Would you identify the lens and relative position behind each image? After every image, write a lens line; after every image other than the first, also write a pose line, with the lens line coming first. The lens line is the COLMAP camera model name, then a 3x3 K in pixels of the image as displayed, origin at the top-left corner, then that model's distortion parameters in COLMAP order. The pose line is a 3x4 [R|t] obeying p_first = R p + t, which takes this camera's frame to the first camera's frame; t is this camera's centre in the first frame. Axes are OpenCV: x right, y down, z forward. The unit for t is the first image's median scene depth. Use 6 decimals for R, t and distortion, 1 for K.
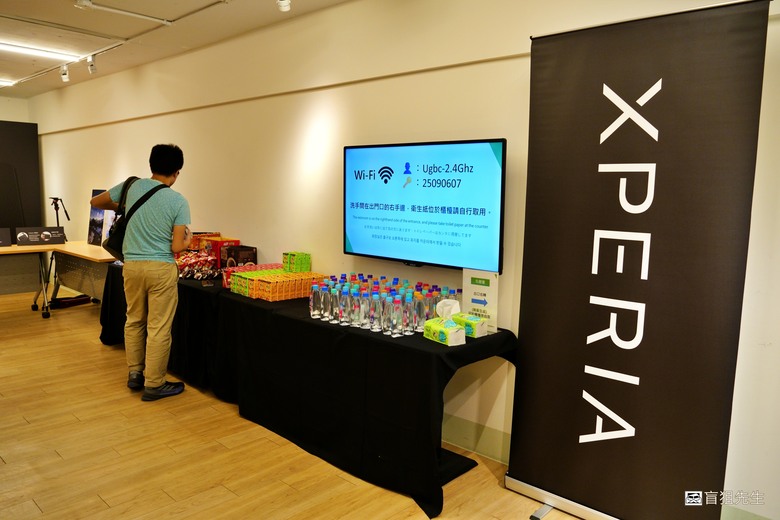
lens RADIAL K [[580.1, 0, 392.4], [0, 580.1, 260.7], [0, 0, 1]] dist [-0.042633, 0.013770]
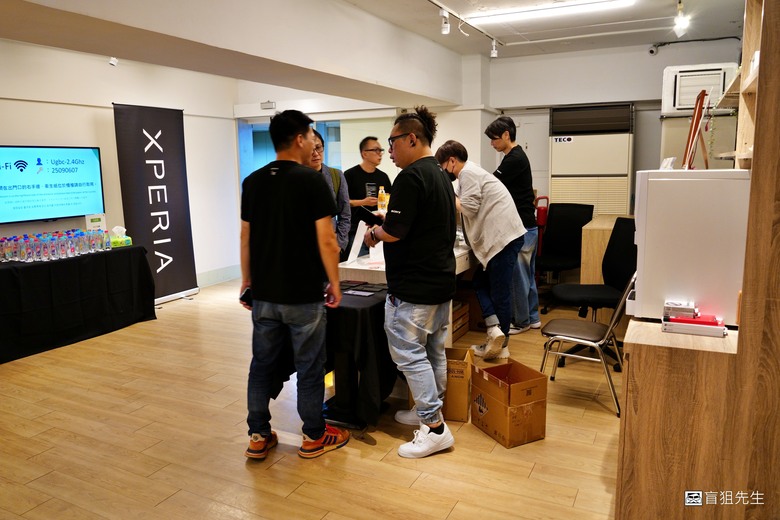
lens RADIAL K [[580.1, 0, 389.8], [0, 580.1, 260.3], [0, 0, 1]] dist [-0.042633, 0.013770]
pose [[-0.285699, -0.169642, 0.943185, -2.008165], [0.128397, 0.968557, 0.213099, -0.119416], [-0.949679, 0.181984, -0.254934, 0.589264]]
